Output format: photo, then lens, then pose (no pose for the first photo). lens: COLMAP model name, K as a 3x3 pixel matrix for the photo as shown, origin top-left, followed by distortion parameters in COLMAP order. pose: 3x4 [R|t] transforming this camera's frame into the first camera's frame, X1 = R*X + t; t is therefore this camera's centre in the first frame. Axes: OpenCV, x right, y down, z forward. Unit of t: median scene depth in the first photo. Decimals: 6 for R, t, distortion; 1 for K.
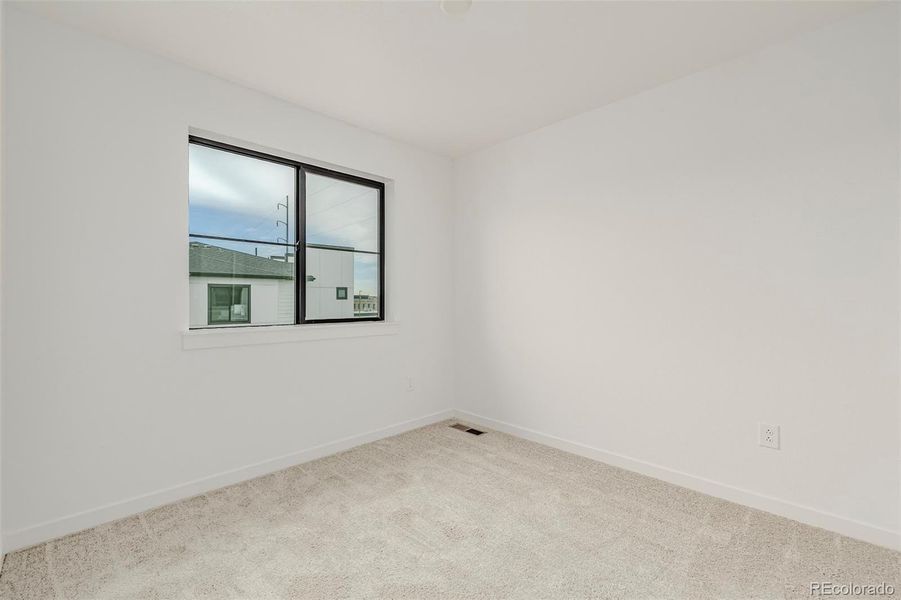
lens RADIAL K [[378.0, 0, 450.6], [0, 378.0, 296.5], [0, 0, 1]] dist [0.001495, 0.000216]
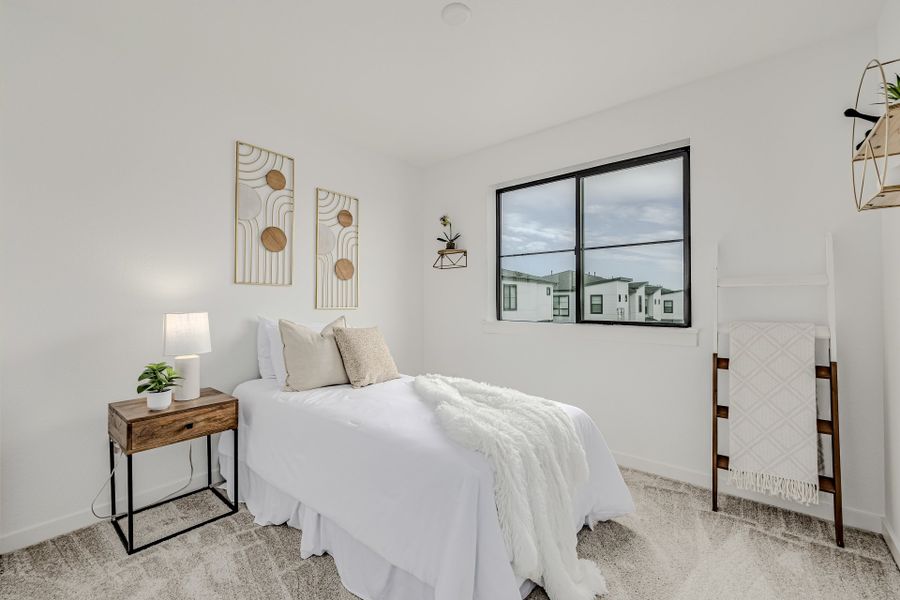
lens RADIAL K [[377.5, 0, 451.5], [0, 377.5, 298.8], [0, 0, 1]] dist [0.001495, 0.000216]
pose [[0.093861, -0.006718, -0.995563, 0.593451], [0.003919, 0.999972, -0.006378, 0.008910], [0.995578, -0.003303, 0.093885, 0.522156]]
